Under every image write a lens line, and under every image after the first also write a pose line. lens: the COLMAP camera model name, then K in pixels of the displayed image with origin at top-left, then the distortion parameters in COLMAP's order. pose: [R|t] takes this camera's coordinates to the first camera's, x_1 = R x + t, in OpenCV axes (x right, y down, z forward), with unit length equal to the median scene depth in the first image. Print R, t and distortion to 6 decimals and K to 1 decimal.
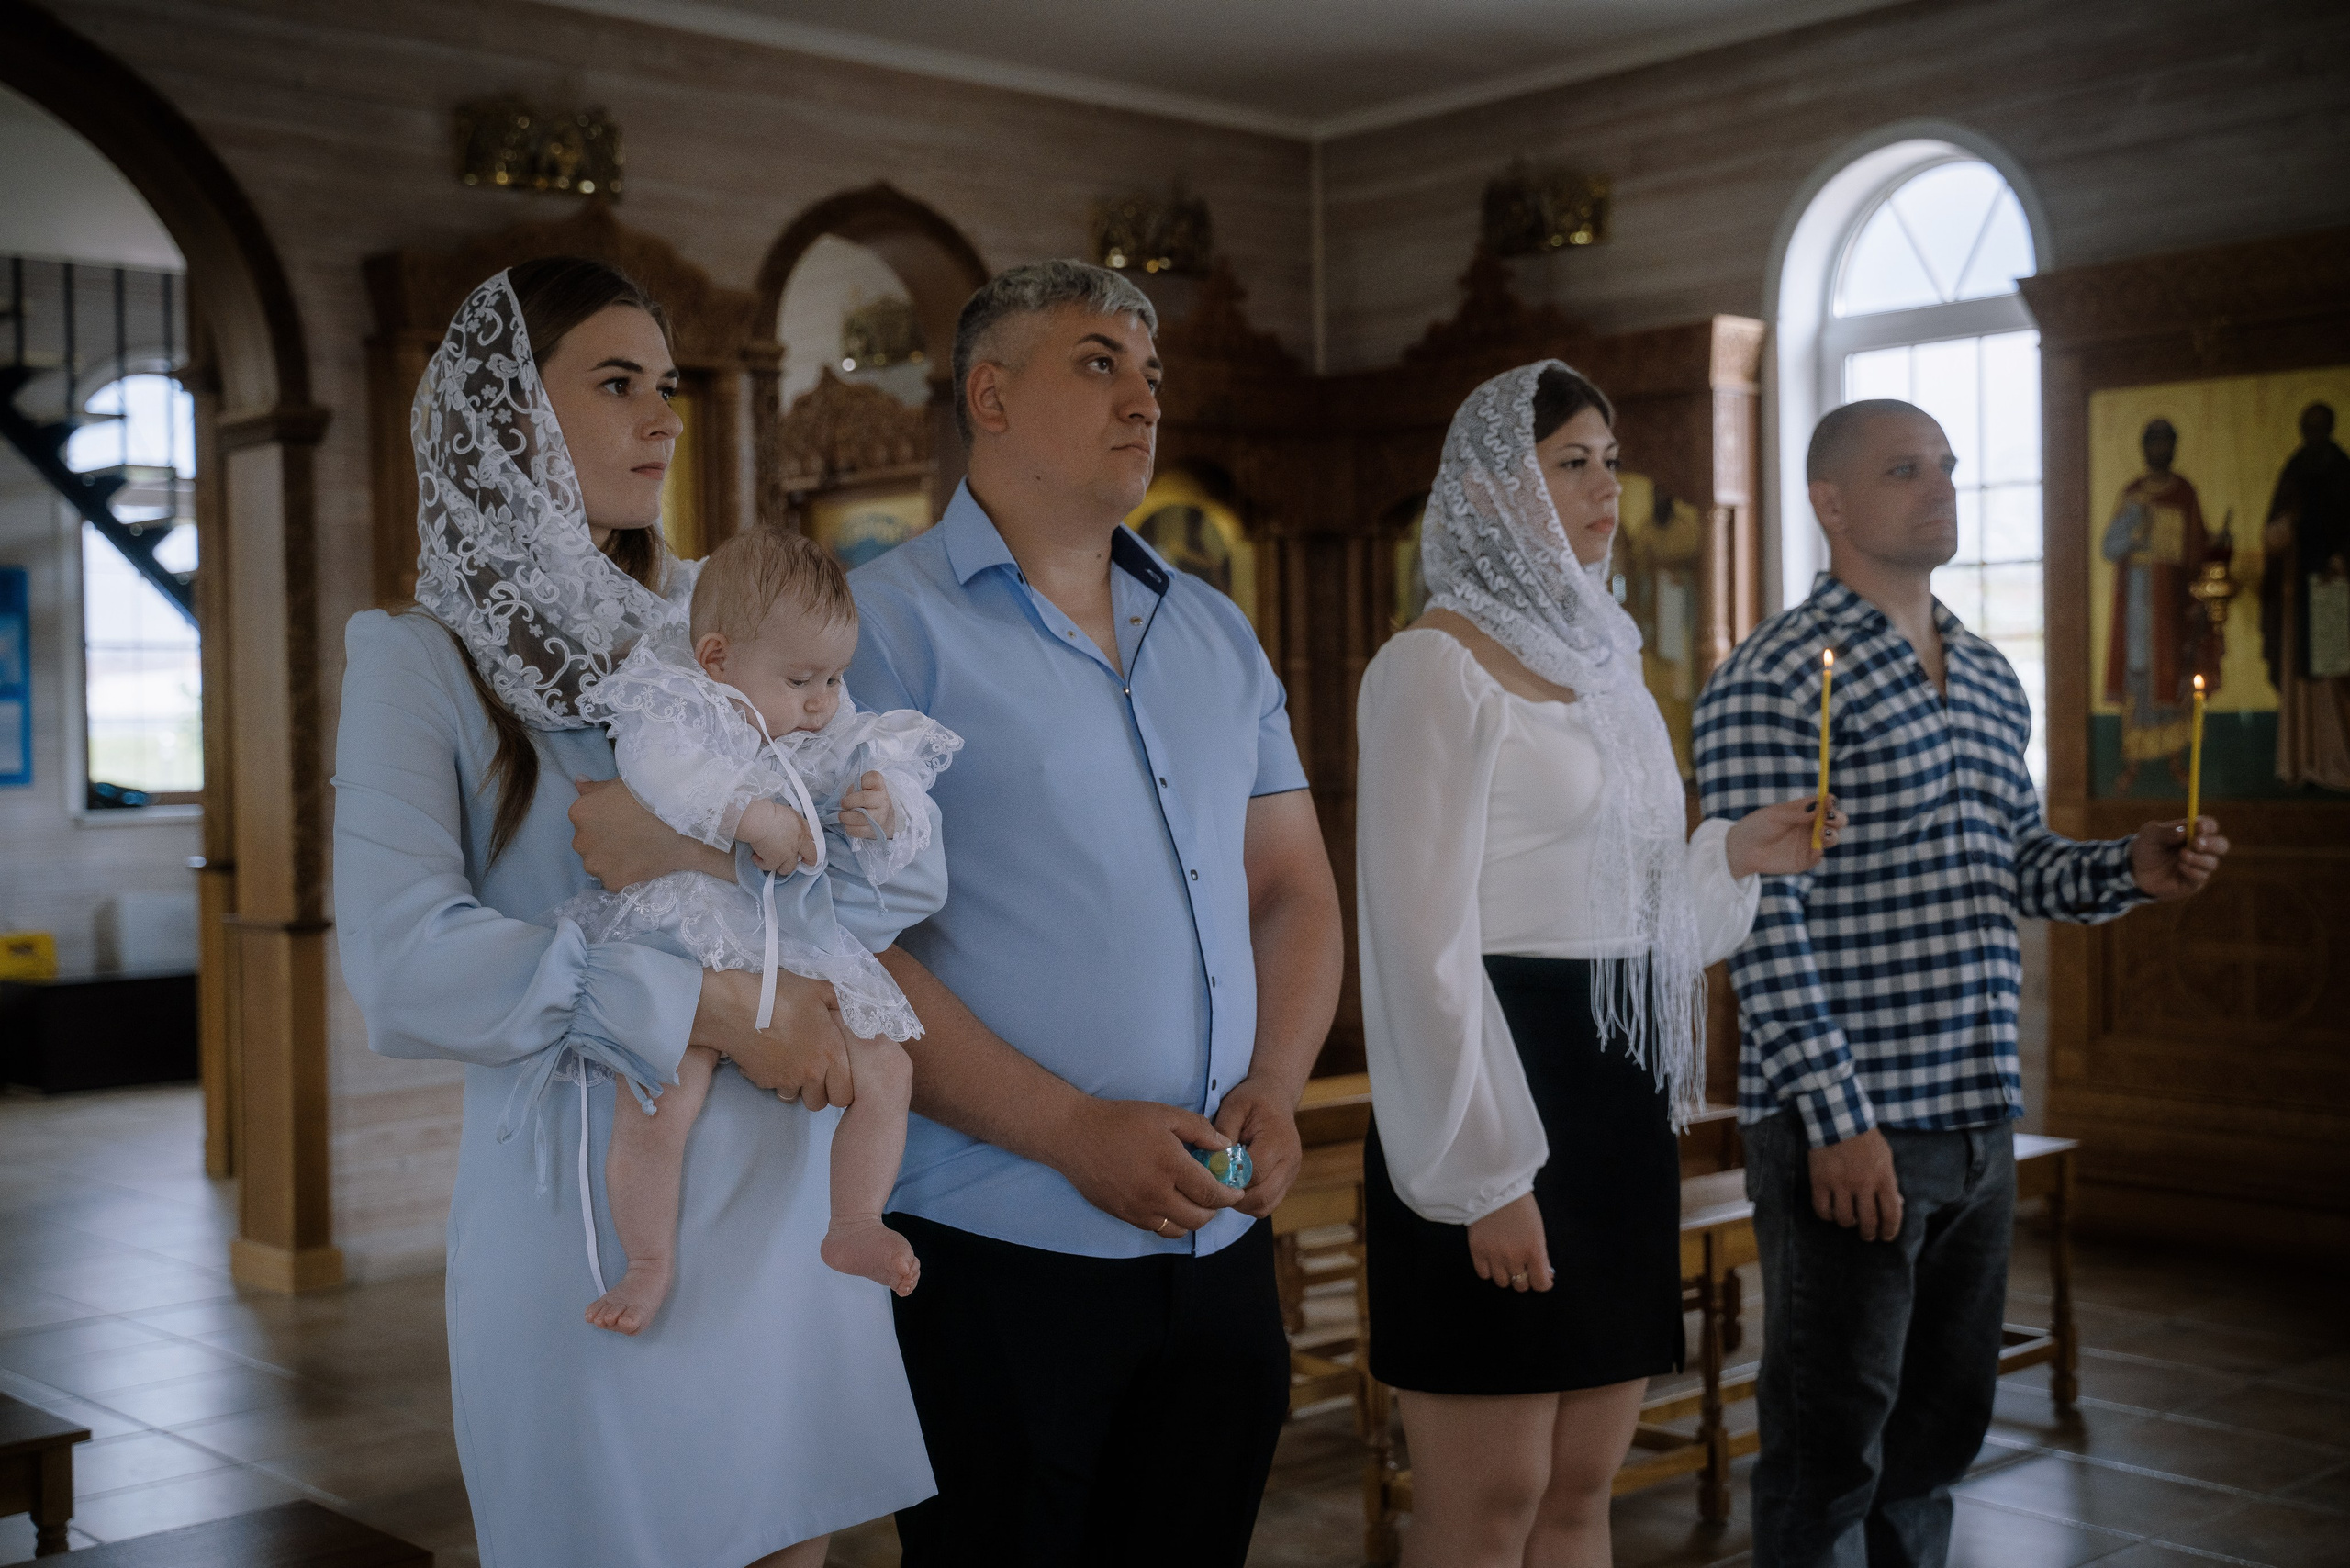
lens RADIAL K [[2832.8, 0, 1175.0], [0, 2832.8, 784.0], [0, 0, 1]] dist [-0.010438, 0.206307]
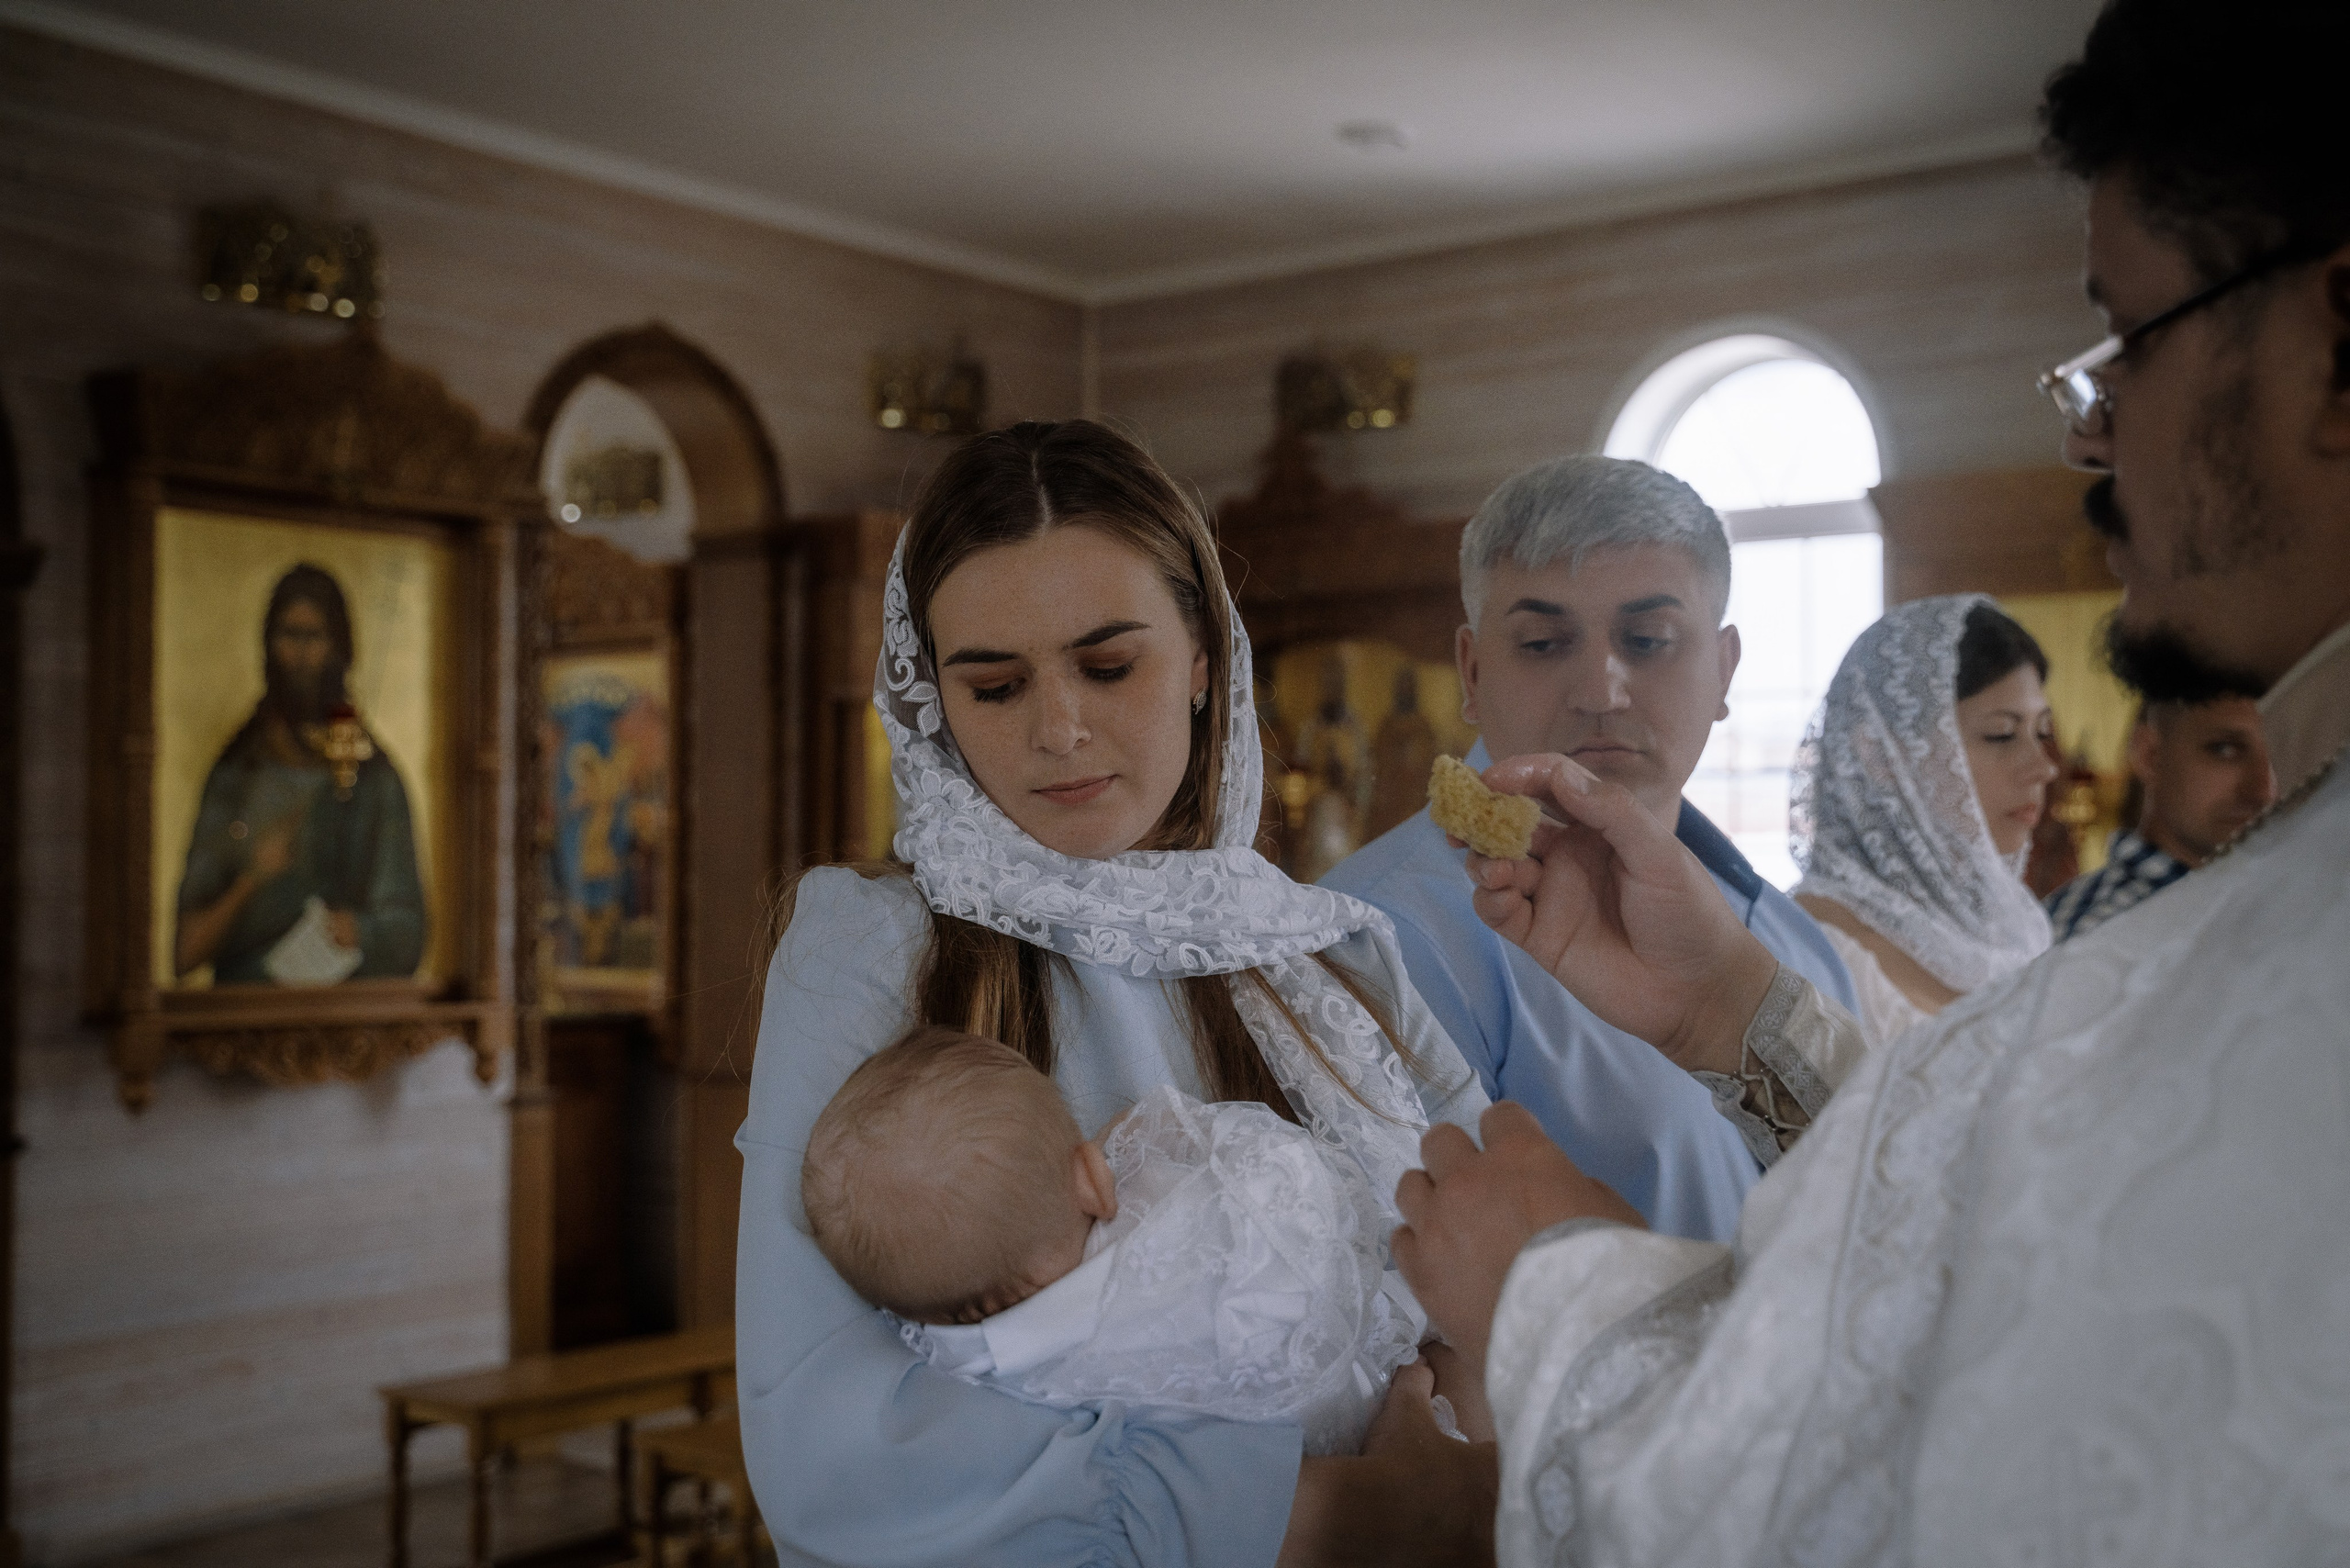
lens RADIAL K [[2780.2, 0, 1235.7], [0, 2780.2, 793.7], [0, 0, 1]] dist [0.023552, -0.002547]
pose [[0.985111, 0.026269, 0.169898, -0.074388], [-0.017669, 0.998494, -0.051936, -0.017171], [-0.171006, 0.048161, 0.984092, 0.094132]]
